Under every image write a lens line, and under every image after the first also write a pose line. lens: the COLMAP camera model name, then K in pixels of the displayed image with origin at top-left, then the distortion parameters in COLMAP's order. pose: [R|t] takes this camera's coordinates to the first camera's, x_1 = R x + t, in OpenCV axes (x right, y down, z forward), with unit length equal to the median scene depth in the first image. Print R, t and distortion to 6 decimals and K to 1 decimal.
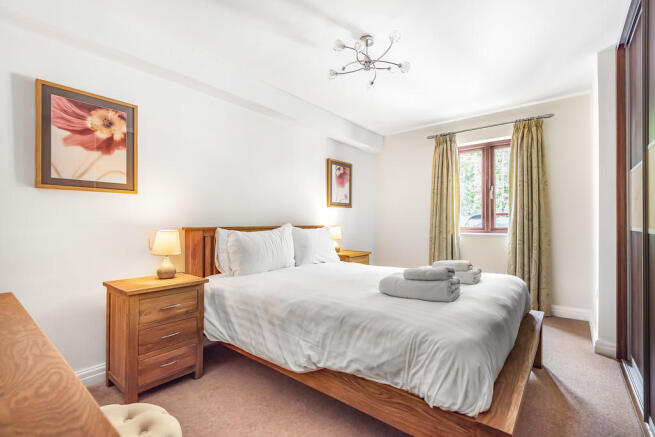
lens RADIAL K [[298.8, 0, 330.7], [0, 298.8, 219.8], [0, 0, 1]] dist [0.018870, -0.002532]
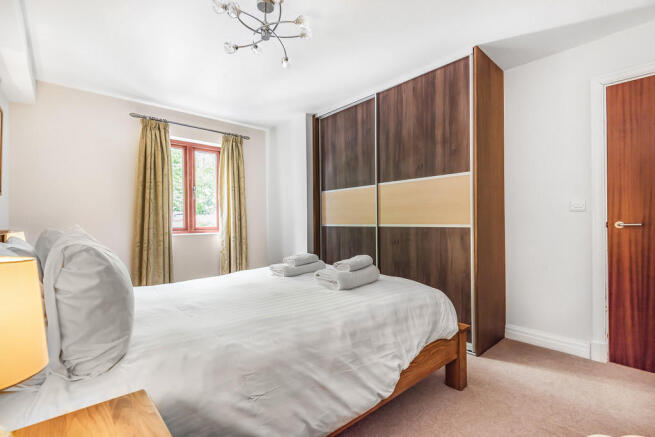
lens RADIAL K [[298.8, 0, 330.5], [0, 298.8, 221.2], [0, 0, 1]] dist [0.018870, -0.002532]
pose [[0.166910, -0.002821, 0.985968, -0.397807], [-0.001187, 0.999995, 0.003062, 0.000790], [-0.985971, -0.001681, 0.166906, 0.389687]]
